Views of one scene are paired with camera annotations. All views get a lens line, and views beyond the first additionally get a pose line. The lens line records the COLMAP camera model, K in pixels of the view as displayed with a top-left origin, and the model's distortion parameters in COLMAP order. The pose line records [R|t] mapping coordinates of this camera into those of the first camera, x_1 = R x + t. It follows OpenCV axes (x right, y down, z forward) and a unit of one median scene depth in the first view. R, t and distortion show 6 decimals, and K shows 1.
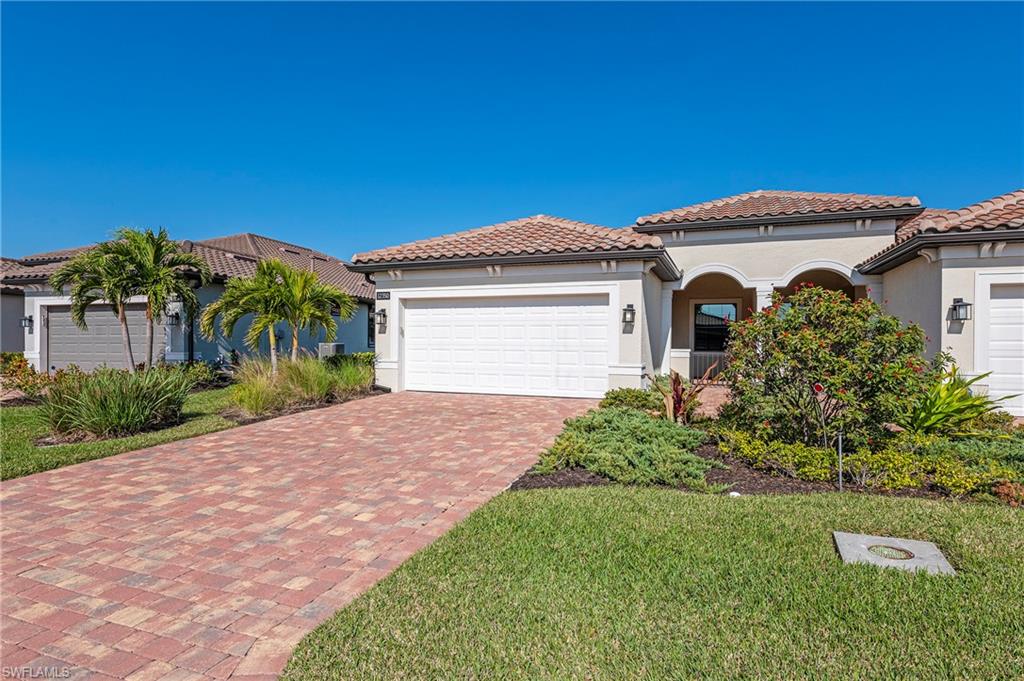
lens RADIAL K [[561.2, 0, 512.0], [0, 561.2, 340.5], [0, 0, 1]] dist [-0.003731, -0.001694]
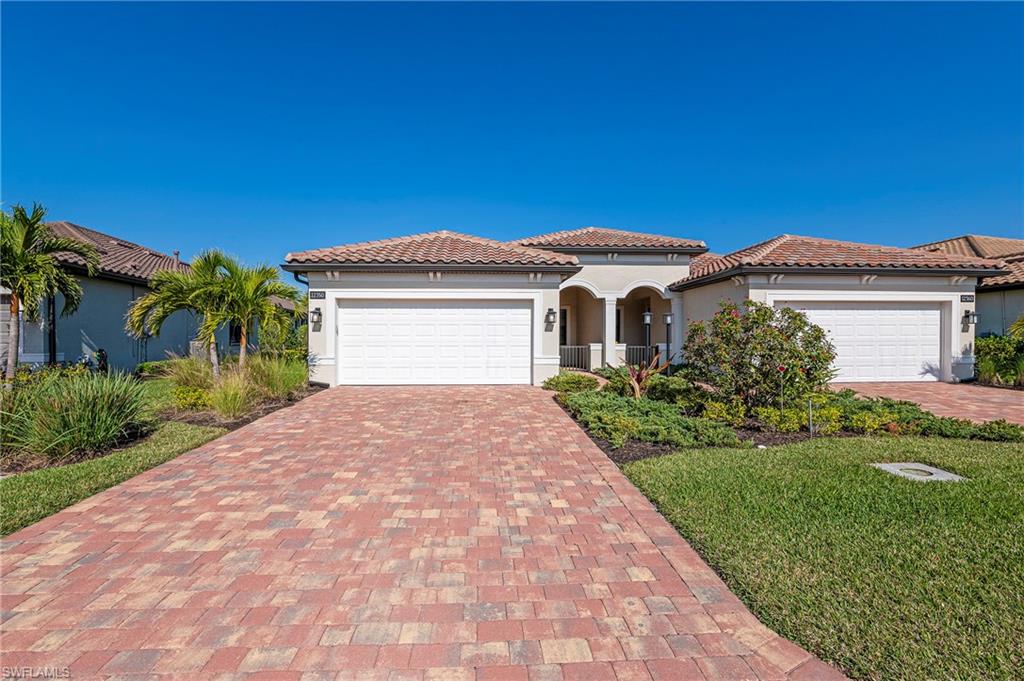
lens RADIAL K [[452.2, 0, 512.0], [0, 452.2, 340.5], [0, 0, 1]] dist [-0.003809, -0.000290]
pose [[0.914848, -0.007562, 0.403727, -0.279786], [0.004778, 0.999957, 0.007903, -0.000666], [-0.403770, -0.005301, 0.914845, 0.103139]]
